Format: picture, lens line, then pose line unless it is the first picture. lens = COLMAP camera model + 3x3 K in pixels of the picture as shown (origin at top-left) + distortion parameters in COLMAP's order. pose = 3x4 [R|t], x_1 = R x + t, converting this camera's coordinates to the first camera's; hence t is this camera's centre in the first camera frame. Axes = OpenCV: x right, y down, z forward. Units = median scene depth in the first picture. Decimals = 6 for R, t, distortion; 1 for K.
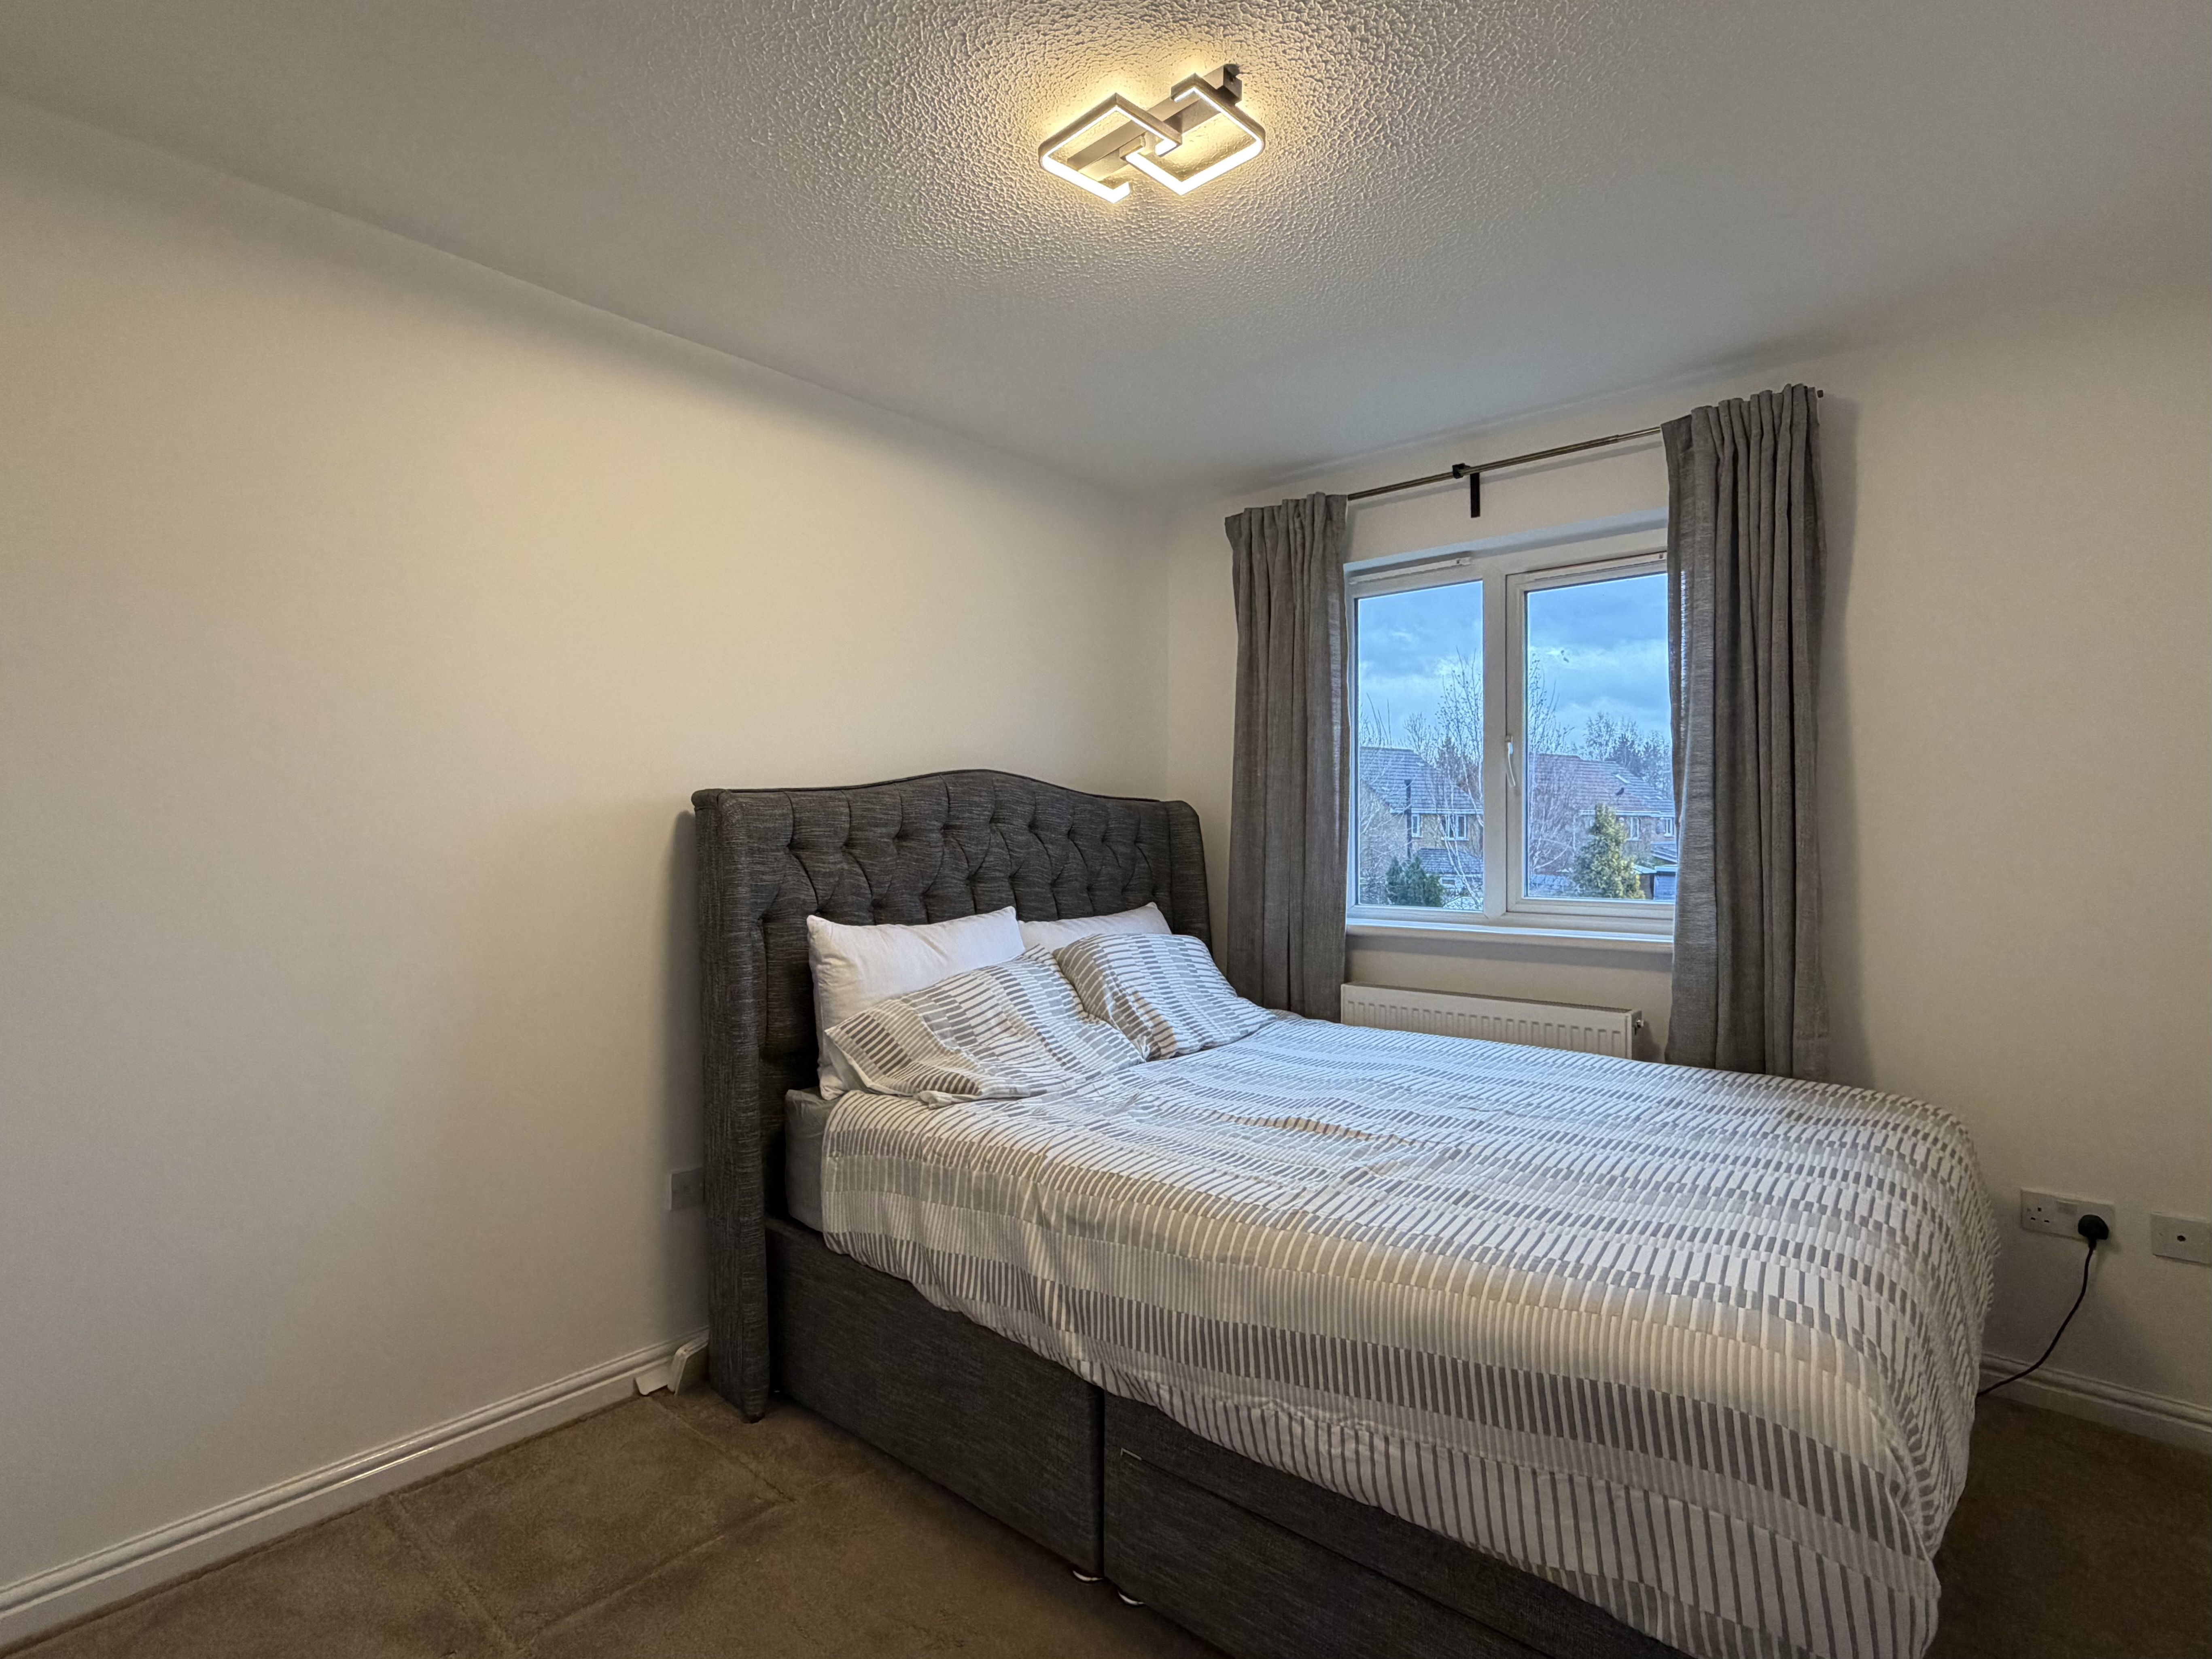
lens RADIAL K [[1030.2, 0, 1118.9], [0, 1030.2, 834.2], [0, 0, 1]] dist [-0.001253, 0.001481]
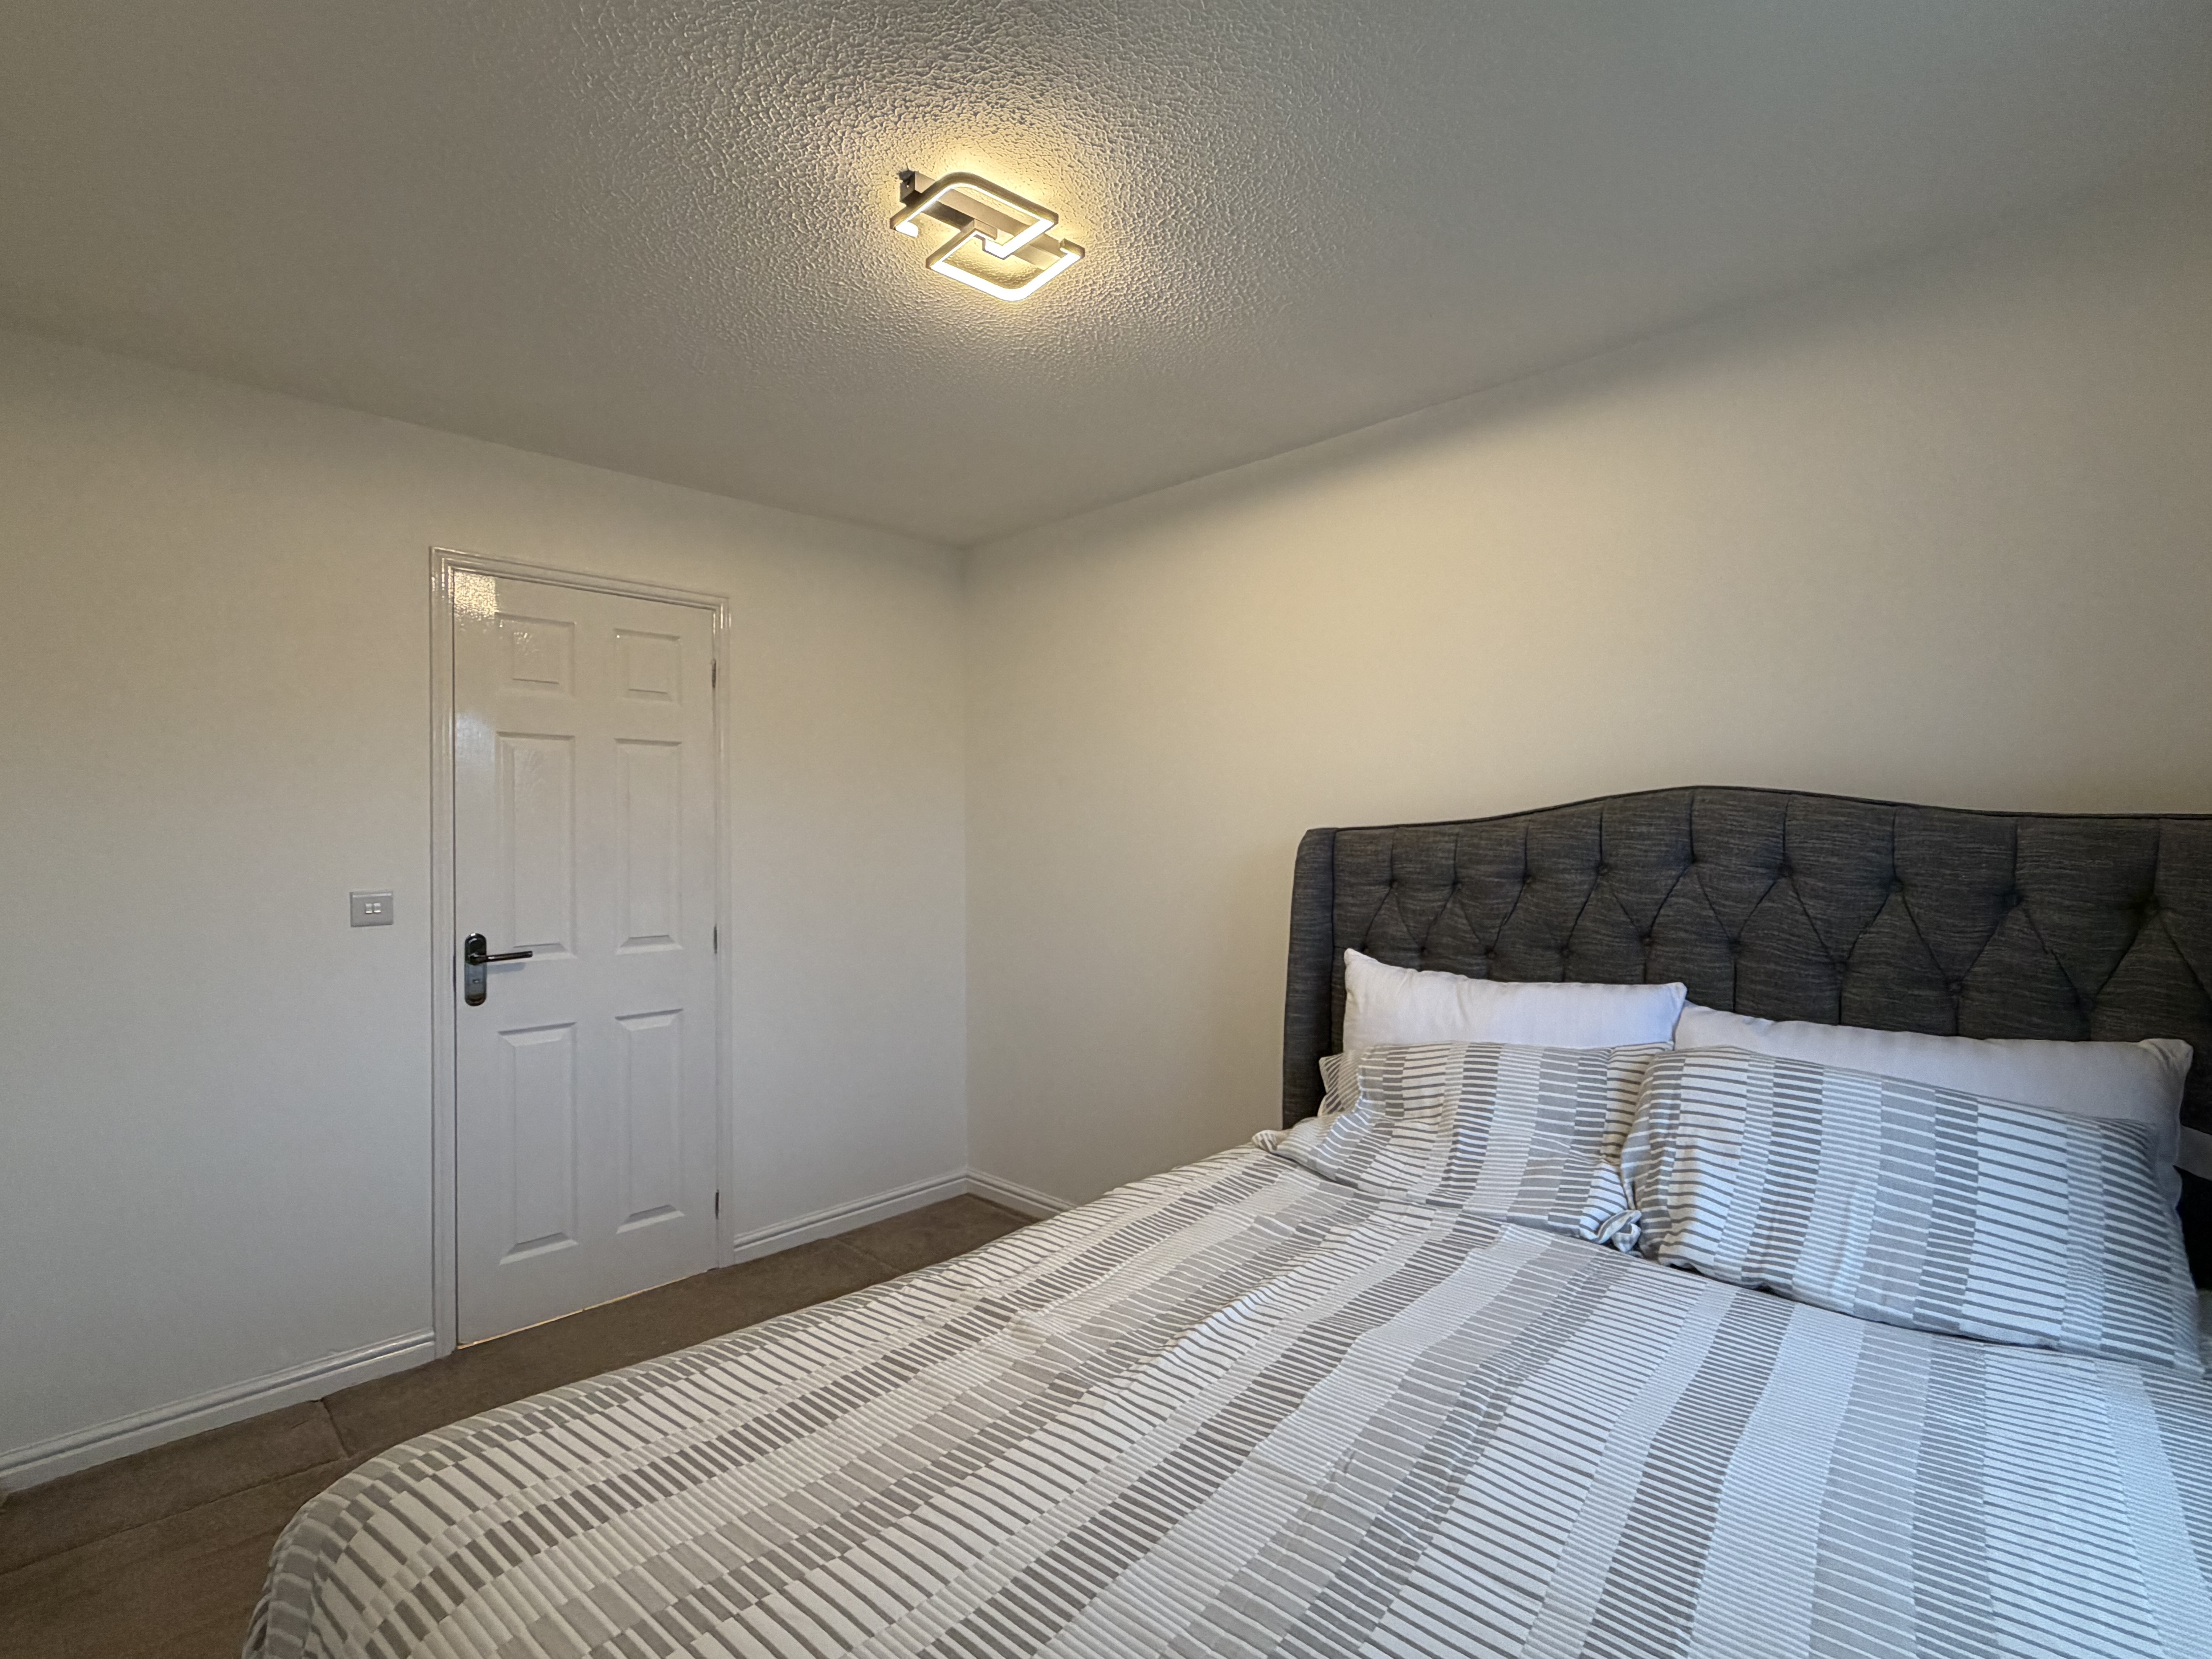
lens RADIAL K [[1030.2, 0, 1114.2], [0, 1030.2, 837.1], [0, 0, 1]] dist [-0.001253, 0.001481]
pose [[-0.023947, 0.004051, -0.999705, 0.678116], [-0.003276, 0.999986, 0.004130, -0.033886], [0.999708, 0.003374, -0.023933, 0.716644]]
